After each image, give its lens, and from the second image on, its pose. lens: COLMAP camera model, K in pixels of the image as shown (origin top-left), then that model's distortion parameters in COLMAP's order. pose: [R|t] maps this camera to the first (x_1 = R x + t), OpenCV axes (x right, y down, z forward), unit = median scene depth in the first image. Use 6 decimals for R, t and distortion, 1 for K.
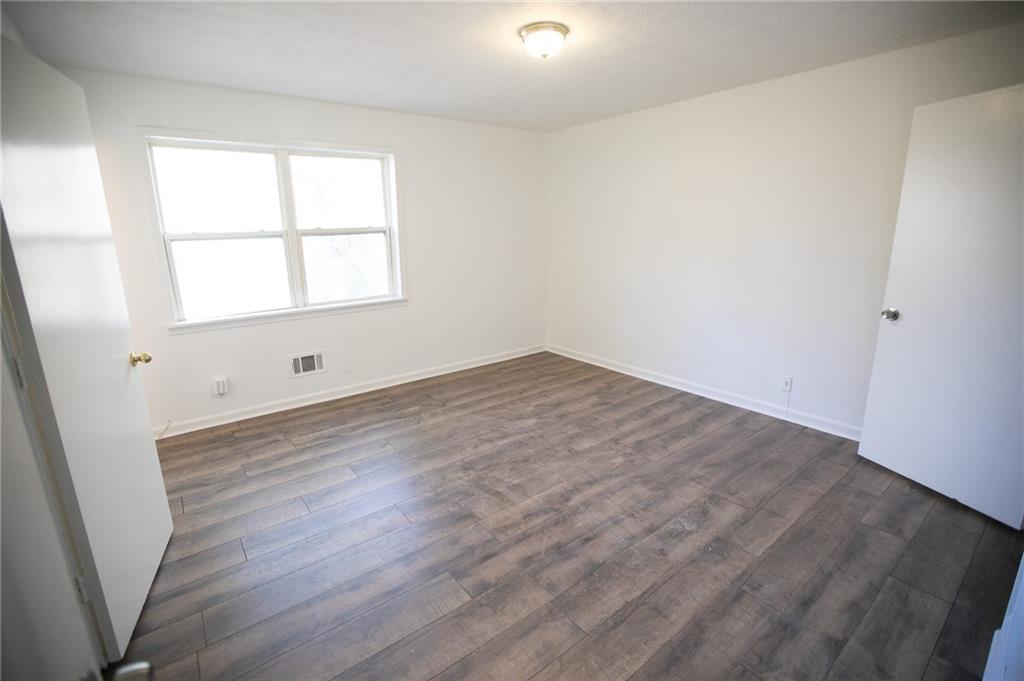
lens RADIAL K [[454.9, 0, 511.0], [0, 454.9, 334.6], [0, 0, 1]] dist [0.002448, 0.000260]
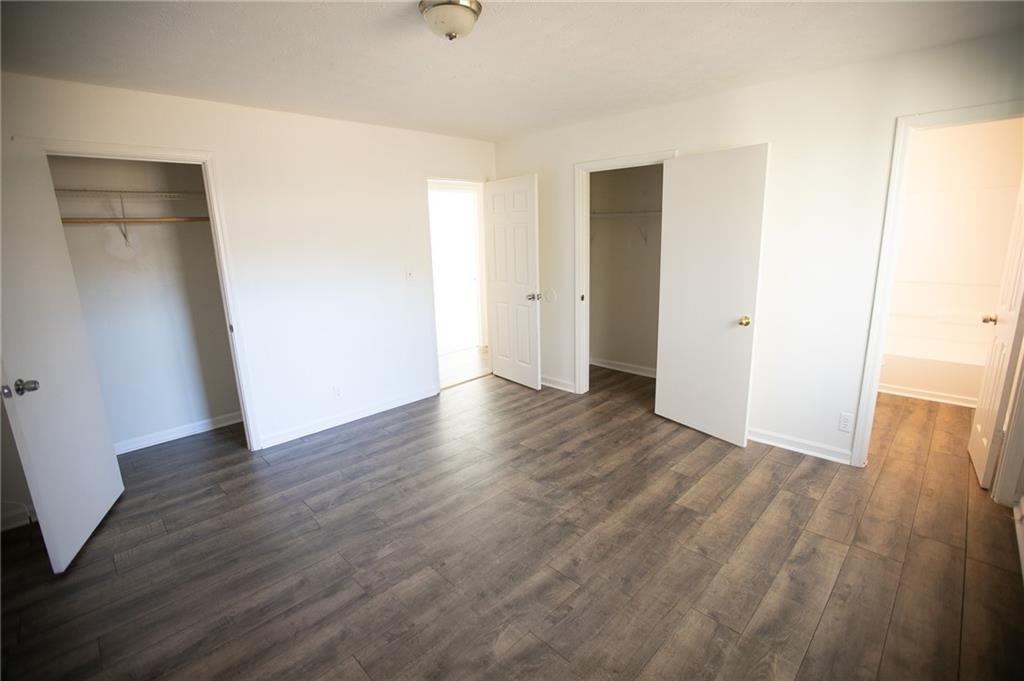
lens RADIAL K [[454.9, 0, 511.0], [0, 454.9, 334.6], [0, 0, 1]] dist [0.002448, 0.000260]
pose [[-0.990445, 0.073969, -0.116390, 0.082004], [0.012992, 0.890273, 0.455241, -0.415956], [0.137293, 0.449379, -0.882728, 1.557149]]
